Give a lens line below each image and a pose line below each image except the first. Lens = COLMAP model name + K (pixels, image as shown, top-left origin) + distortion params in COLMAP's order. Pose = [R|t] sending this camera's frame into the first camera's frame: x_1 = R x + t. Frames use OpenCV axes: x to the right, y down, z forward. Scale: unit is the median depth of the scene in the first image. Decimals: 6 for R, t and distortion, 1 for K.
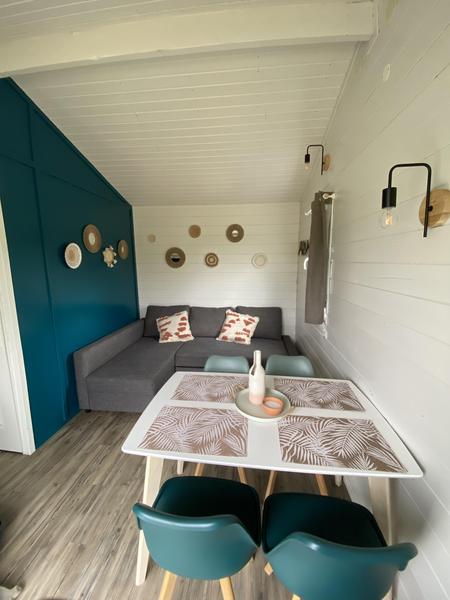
lens RADIAL K [[242.5, 0, 224.5], [0, 242.5, 300.1], [0, 0, 1]] dist [0.001727, -0.005075]
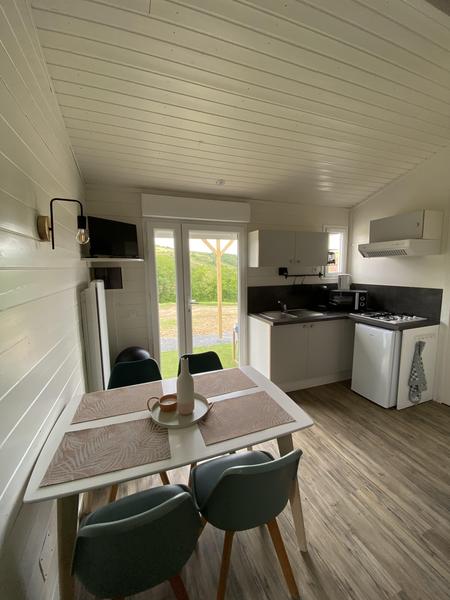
lens RADIAL K [[242.5, 0, 225.3], [0, 242.5, 299.4], [0, 0, 1]] dist [0.001727, -0.005075]
pose [[-0.889918, 0.078634, -0.449291, 0.317090], [-0.051990, 0.961121, 0.271190, -0.213719], [0.453148, 0.264695, -0.851231, 1.424246]]
